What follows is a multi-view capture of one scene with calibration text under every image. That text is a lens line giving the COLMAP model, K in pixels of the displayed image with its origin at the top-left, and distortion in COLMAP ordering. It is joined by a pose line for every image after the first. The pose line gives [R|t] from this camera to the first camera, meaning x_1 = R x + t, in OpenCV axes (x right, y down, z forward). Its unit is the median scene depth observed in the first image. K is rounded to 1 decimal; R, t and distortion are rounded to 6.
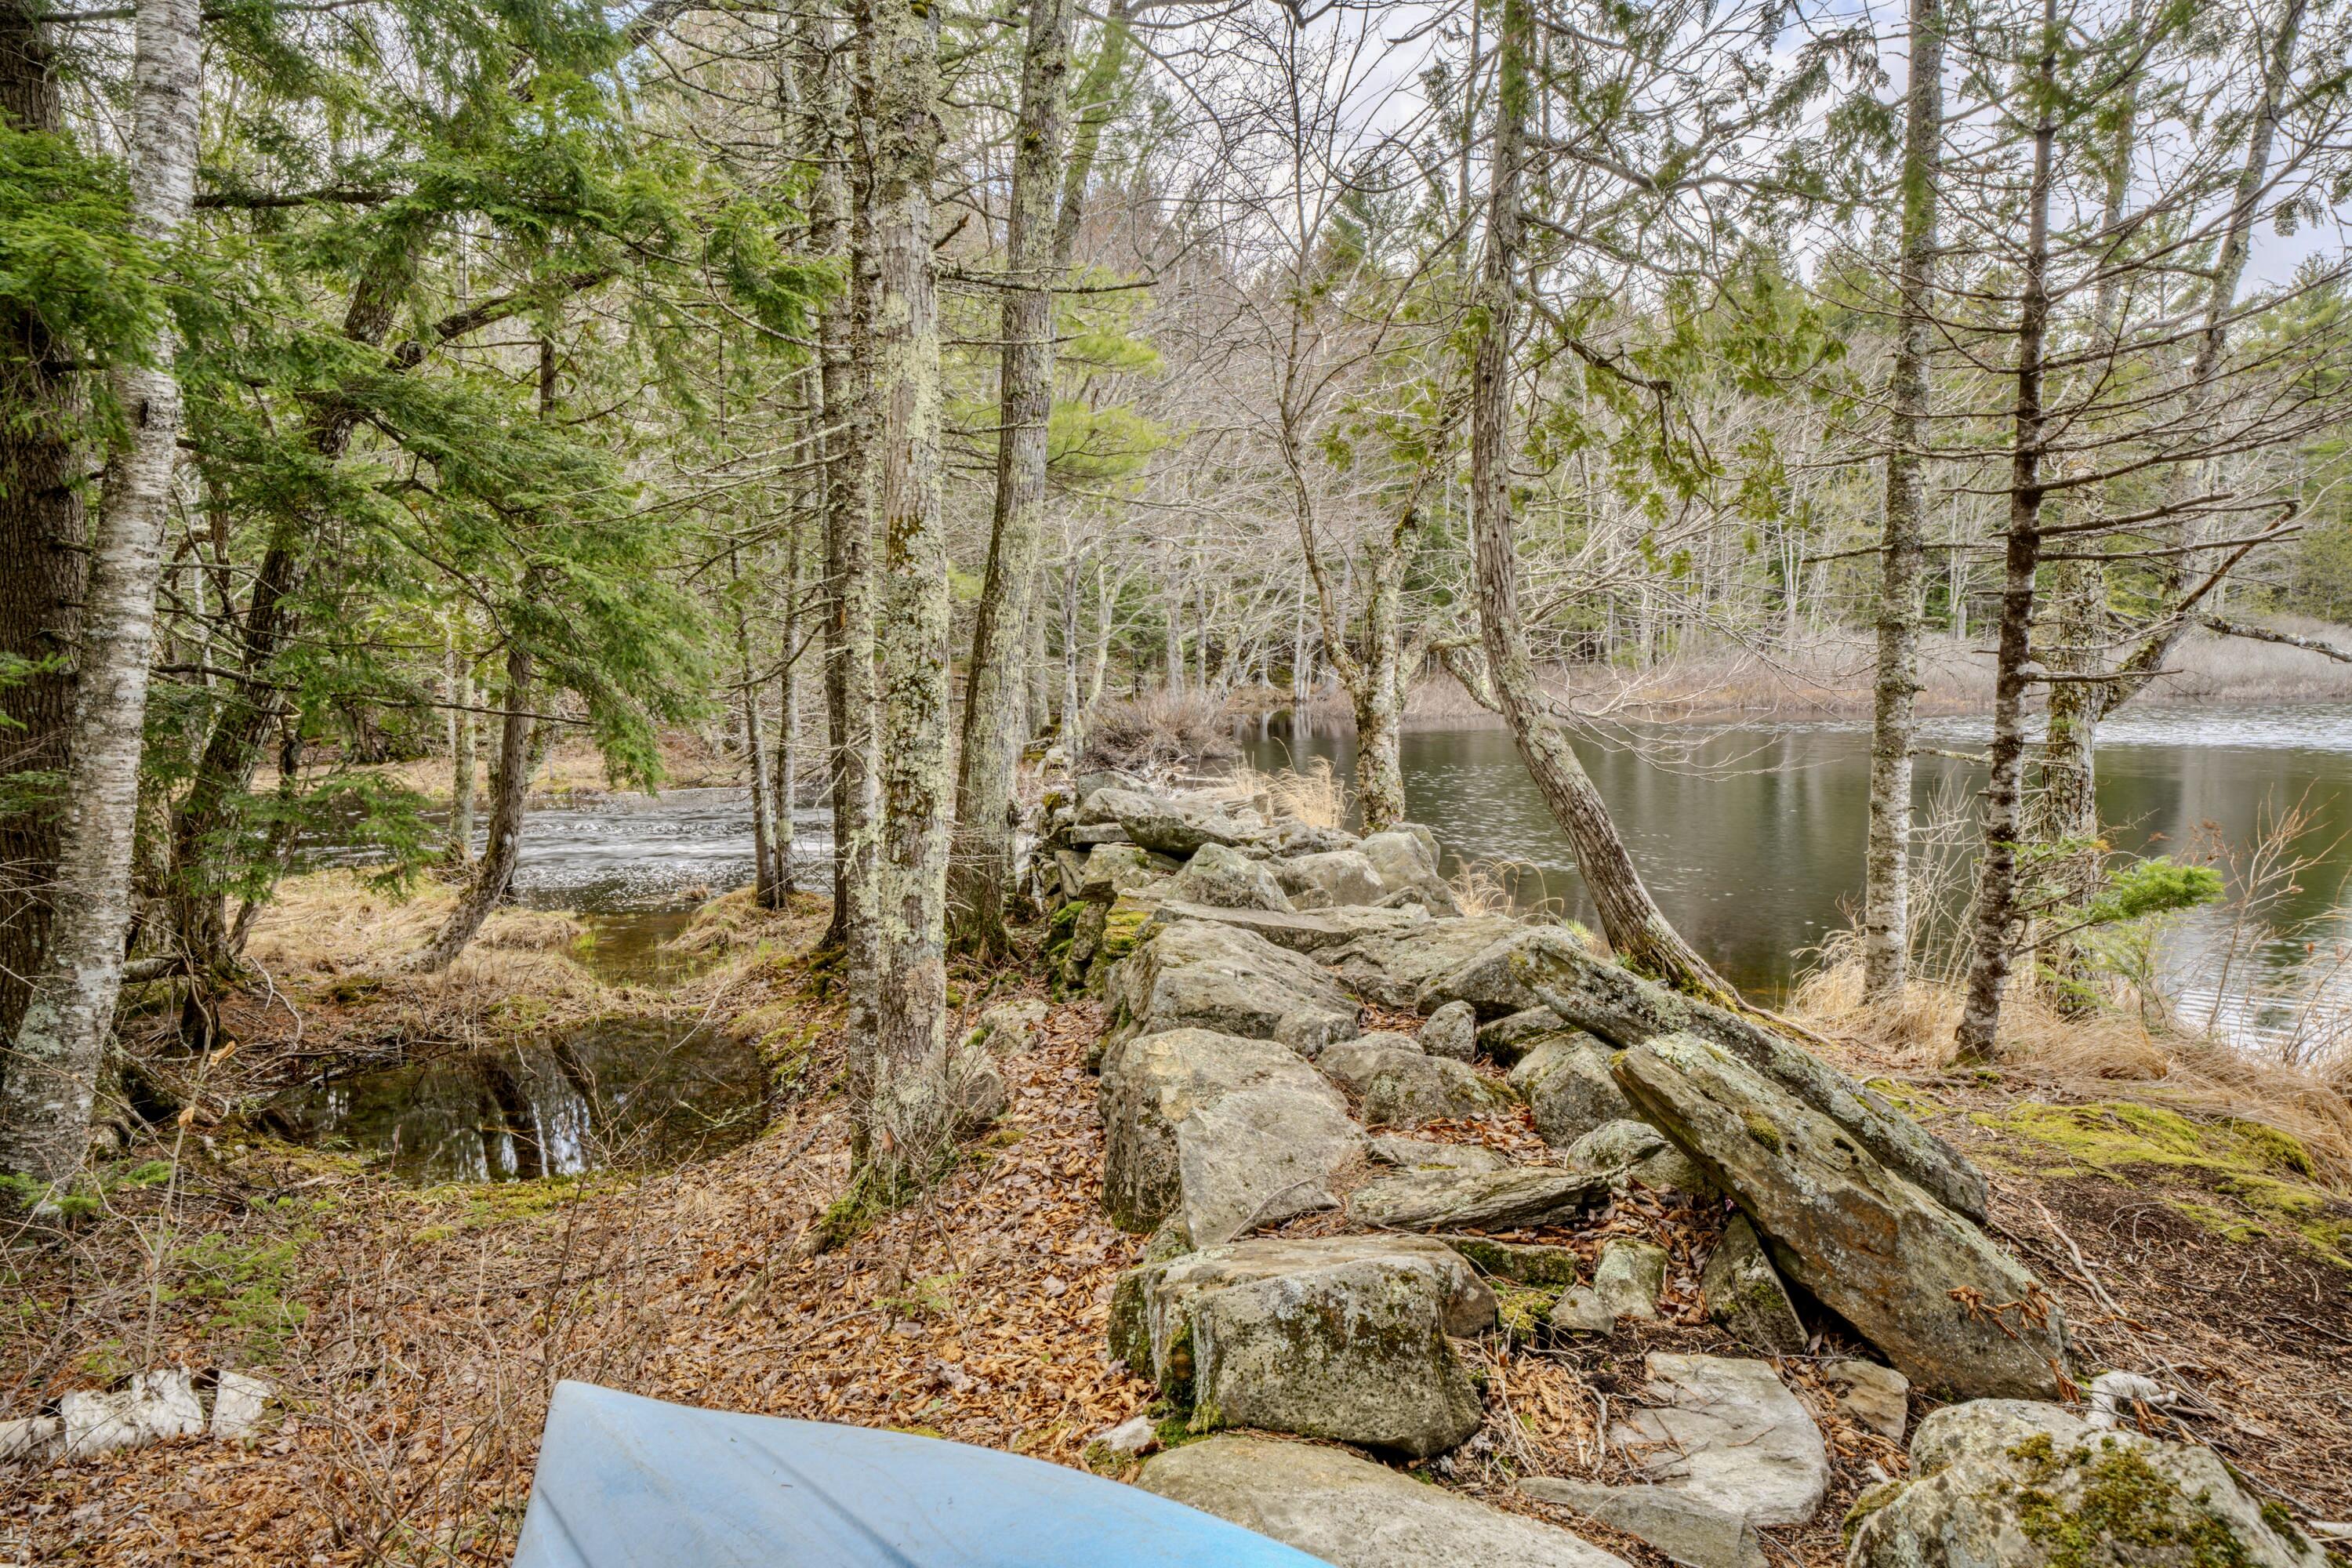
lens RADIAL K [[1531.5, 0, 1168.9], [0, 1531.5, 786.5], [0, 0, 1]] dist [0.010092, 0.001083]
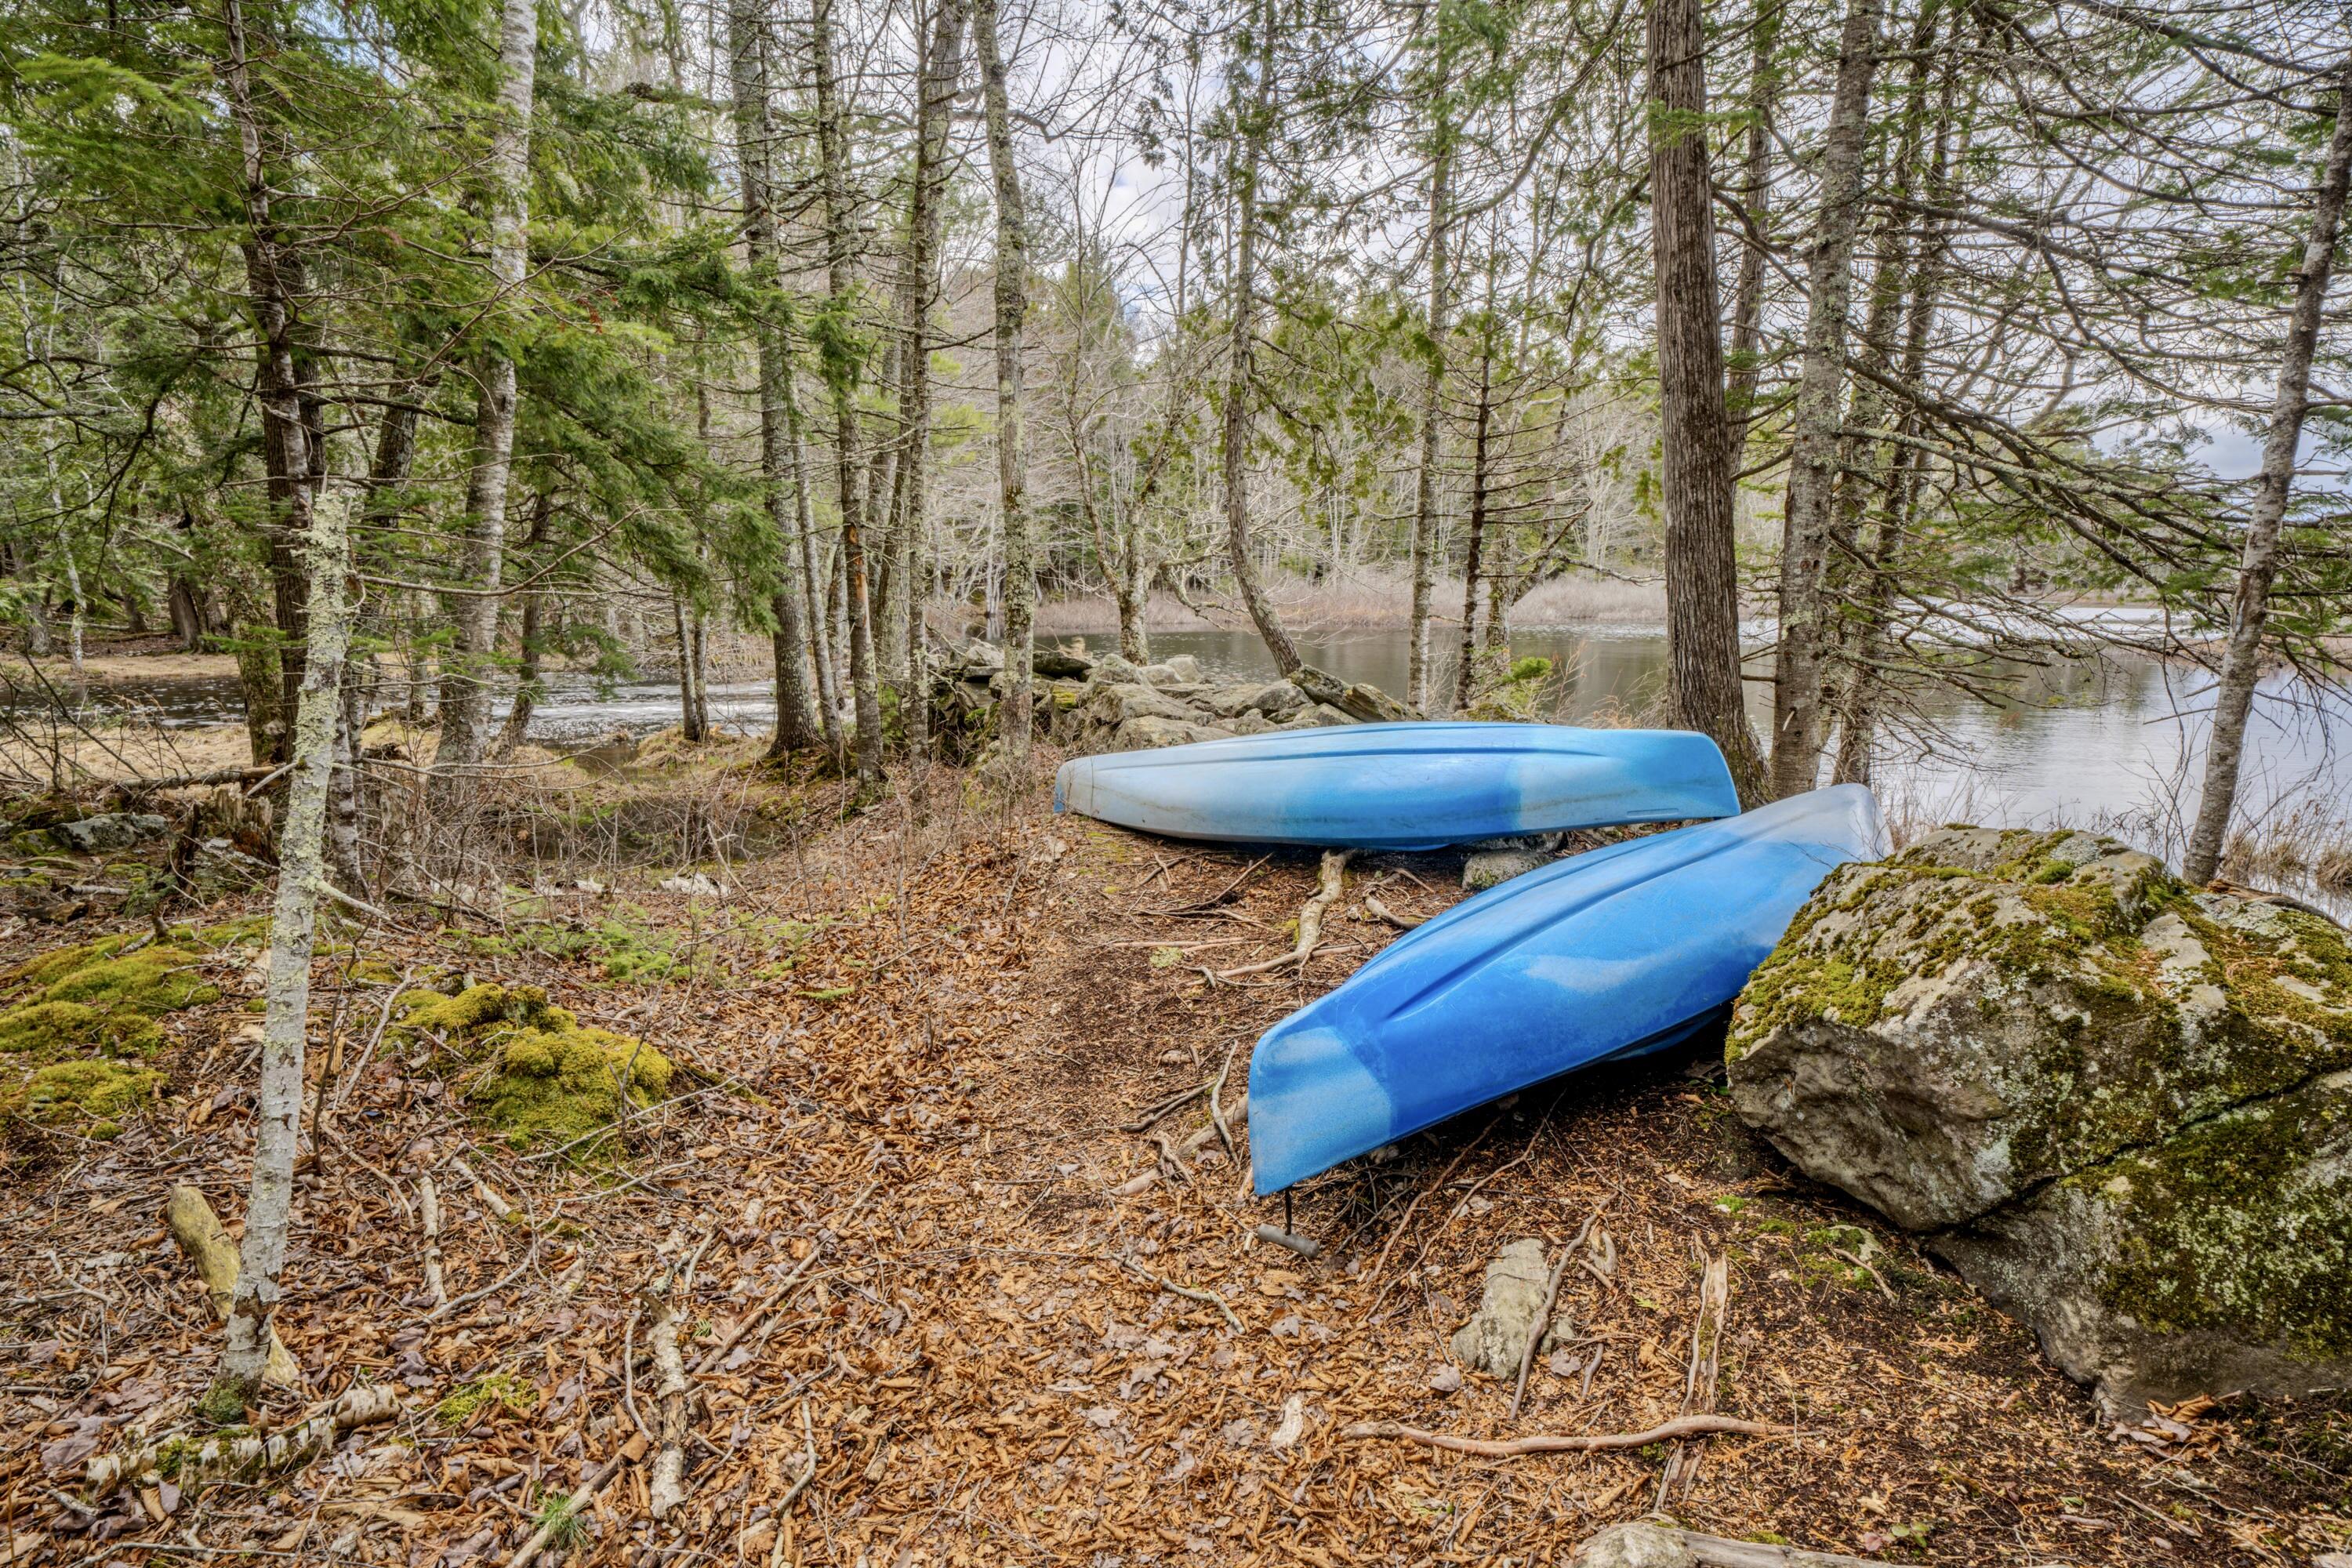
lens RADIAL K [[1229.7, 0, 1182.0], [0, 1229.7, 785.9], [0, 0, 1]] dist [0.001060, 0.000005]
pose [[0.965094, -0.022938, 0.260896, -0.307567], [0.002845, 0.997017, 0.077134, 0.086003], [-0.261887, -0.073700, 0.962280, -0.583326]]
